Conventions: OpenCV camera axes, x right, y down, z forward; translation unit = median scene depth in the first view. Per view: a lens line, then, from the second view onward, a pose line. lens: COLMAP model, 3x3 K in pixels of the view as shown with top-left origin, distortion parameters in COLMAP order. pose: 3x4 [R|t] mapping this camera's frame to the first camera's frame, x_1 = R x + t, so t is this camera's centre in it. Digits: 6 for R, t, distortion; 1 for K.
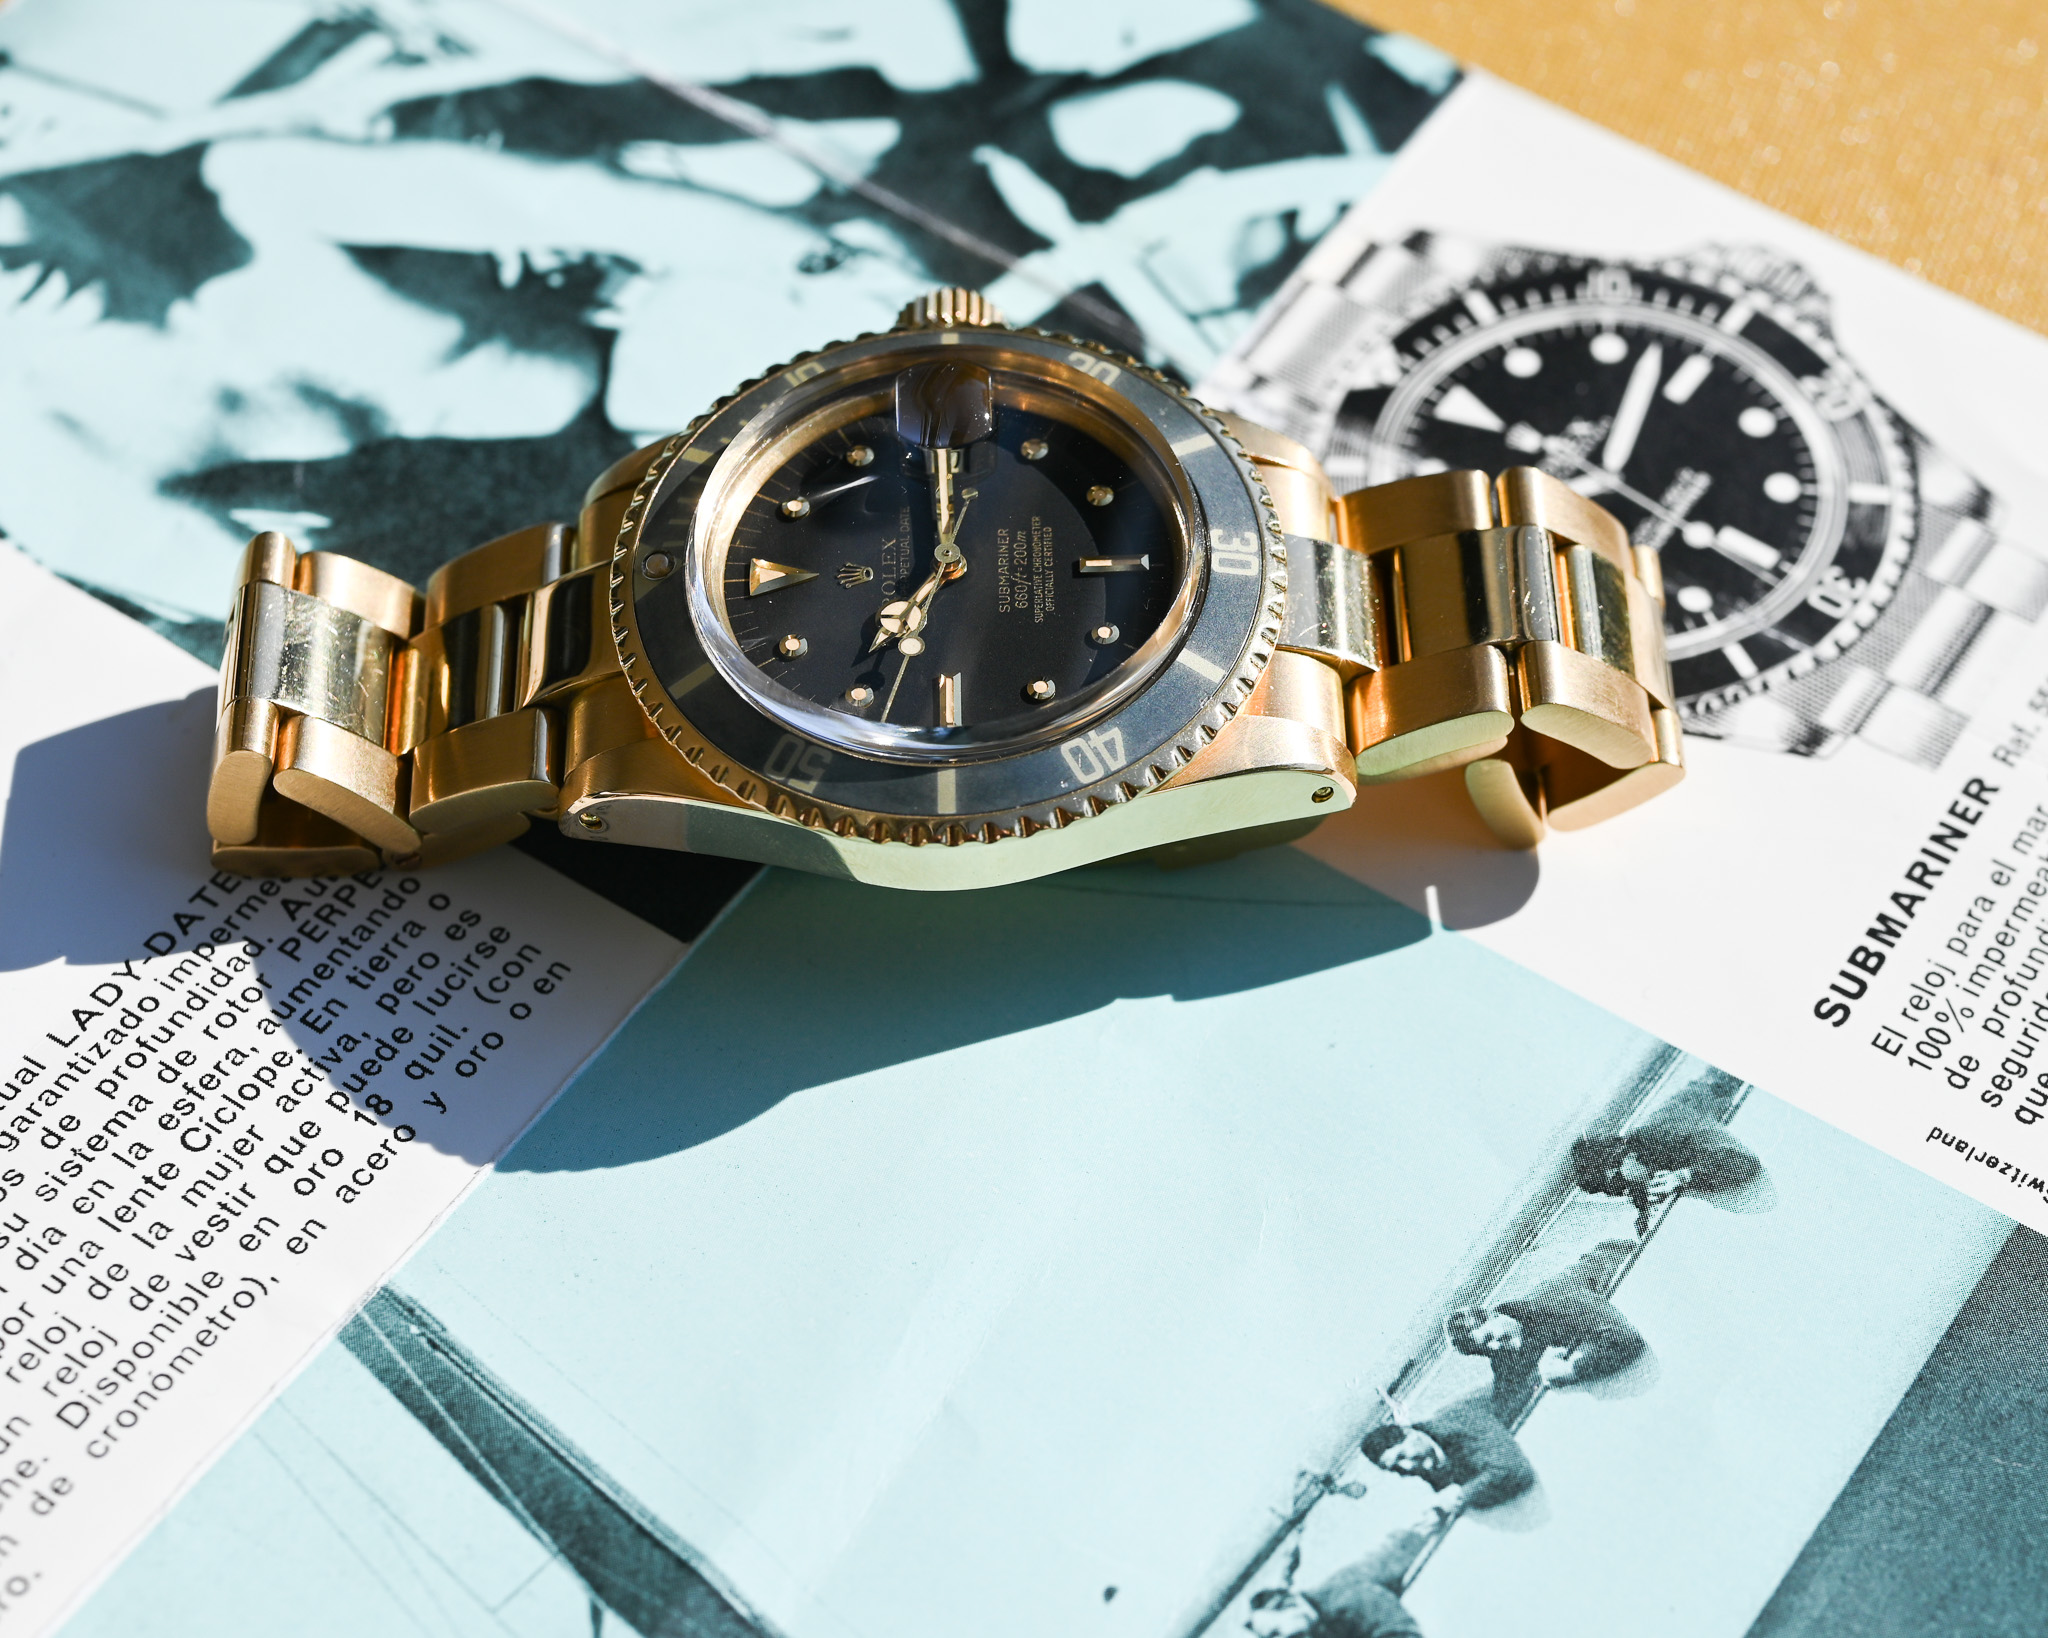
lens RADIAL K [[3978.8, 0, 1259.8], [0, 3978.8, 827.2], [0, 0, 1]] dist [-0.001601, 0.002460]
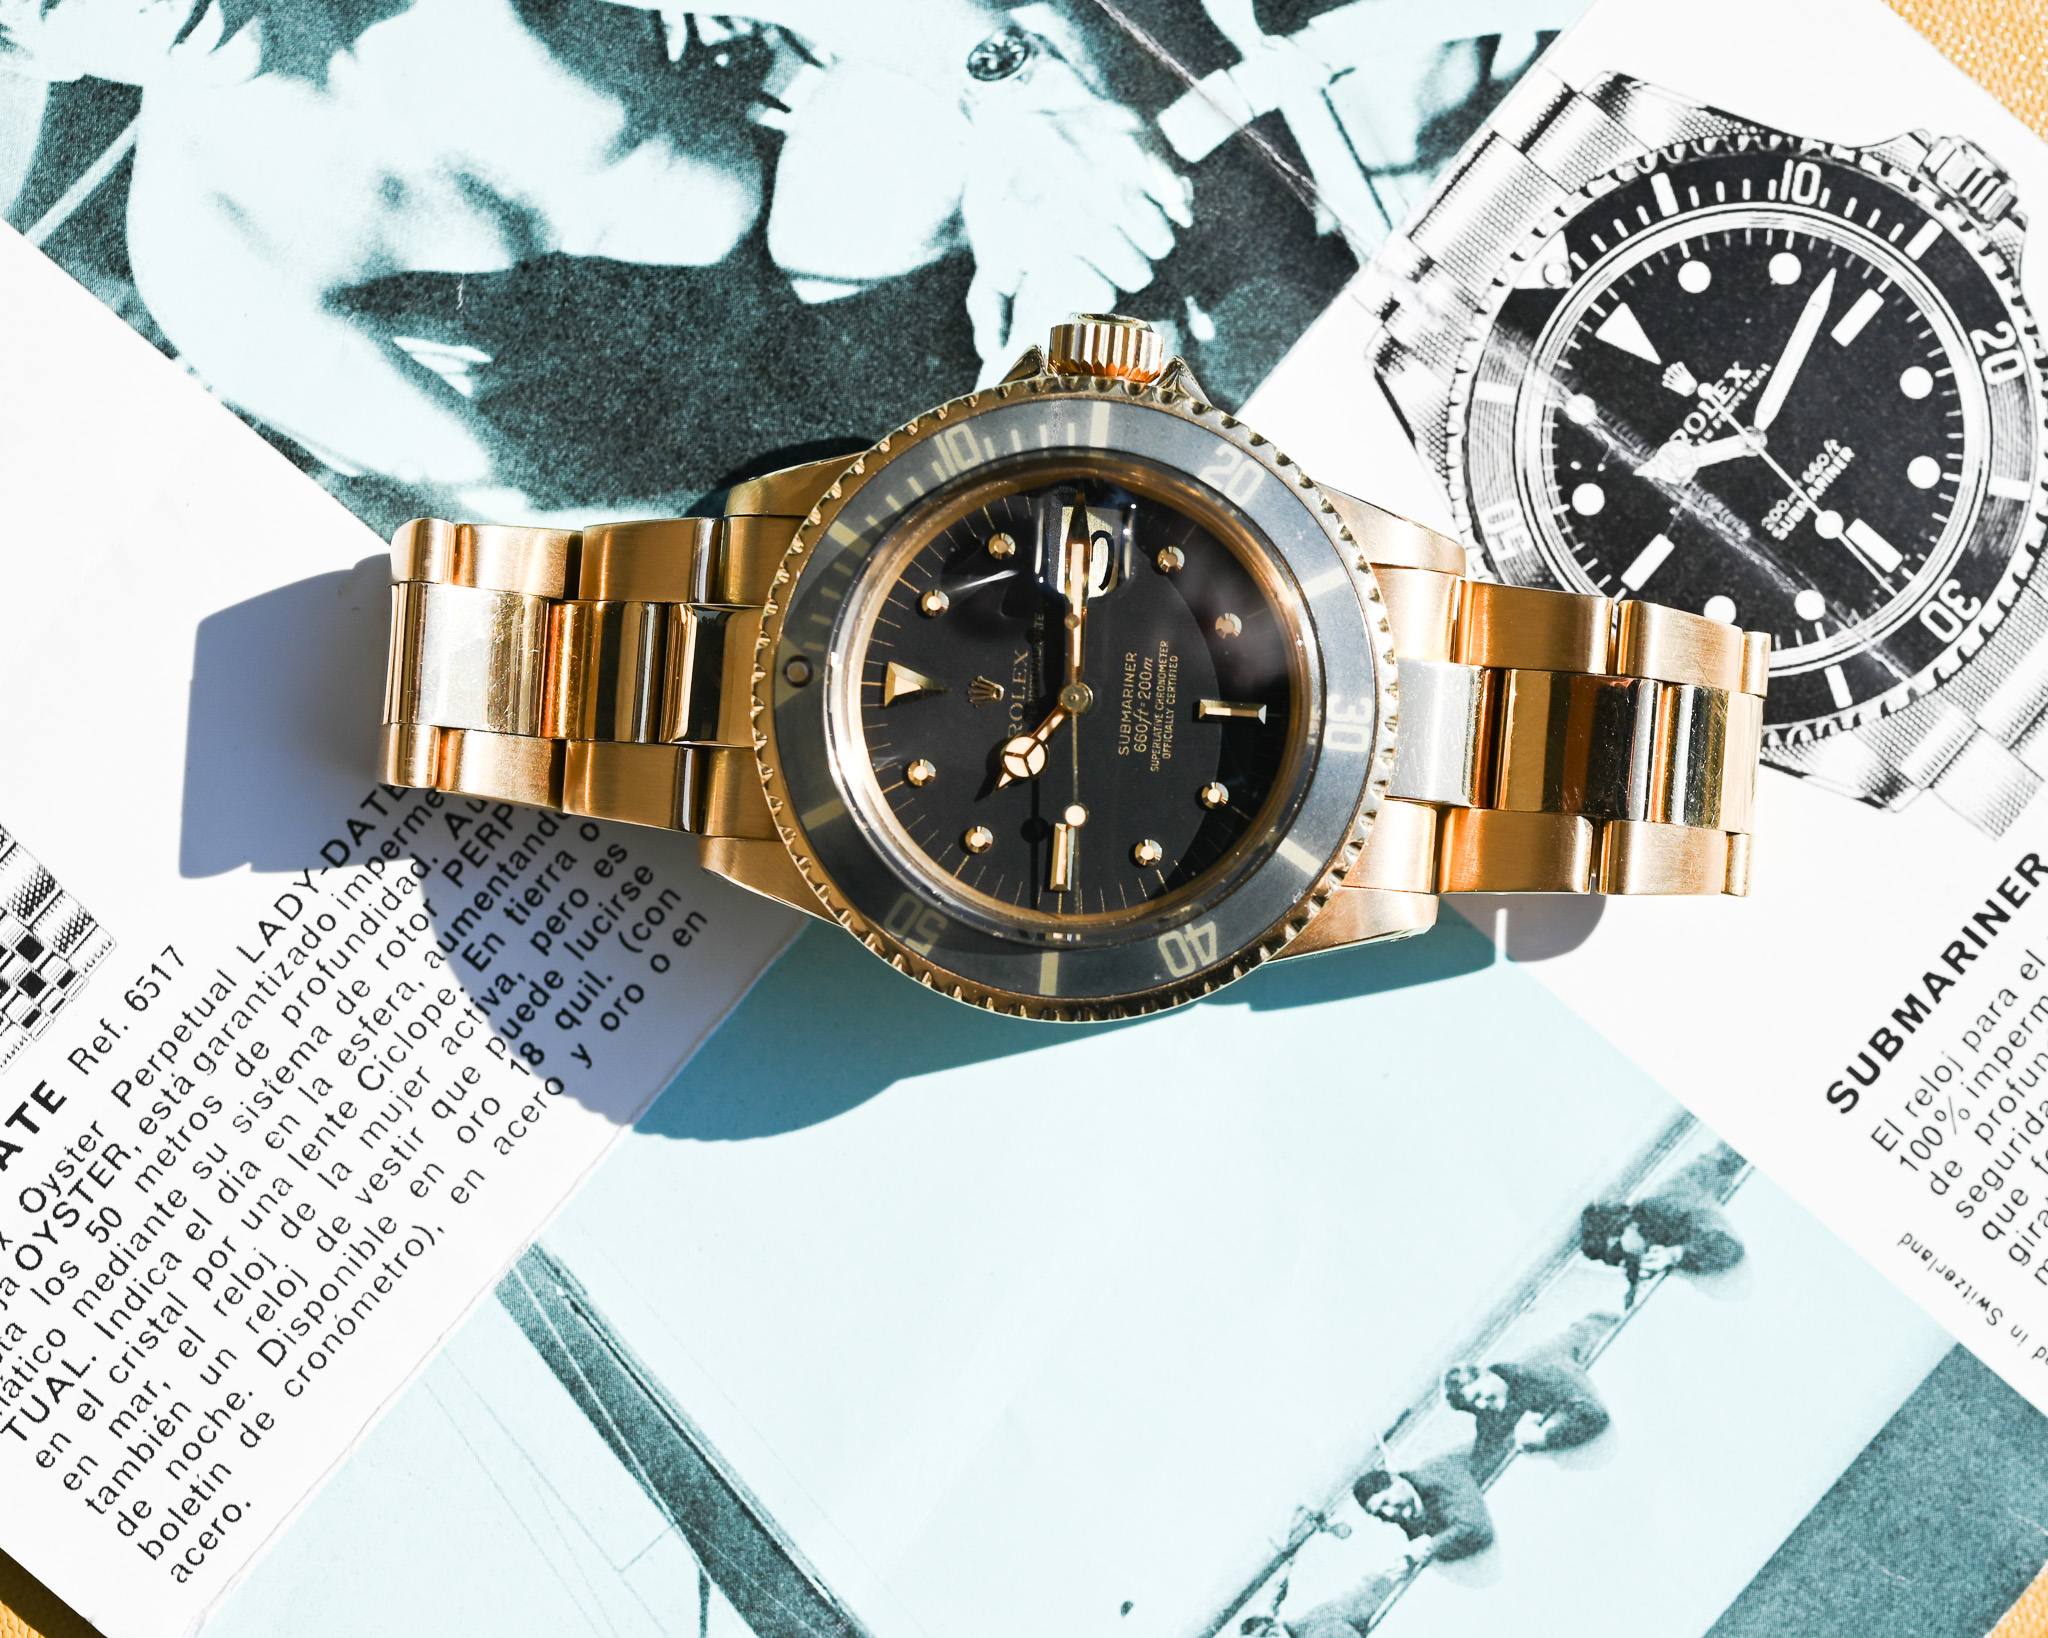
lens RADIAL K [[3978.8, 0, 1259.8], [0, 3978.8, 827.2], [0, 0, 1]] dist [-0.001601, 0.002460]
pose [[0.991445, 0.130403, -0.005582, -0.019900], [-0.105860, 0.828388, 0.550061, -0.618563], [0.076354, -0.544764, 0.835106, 0.112941]]
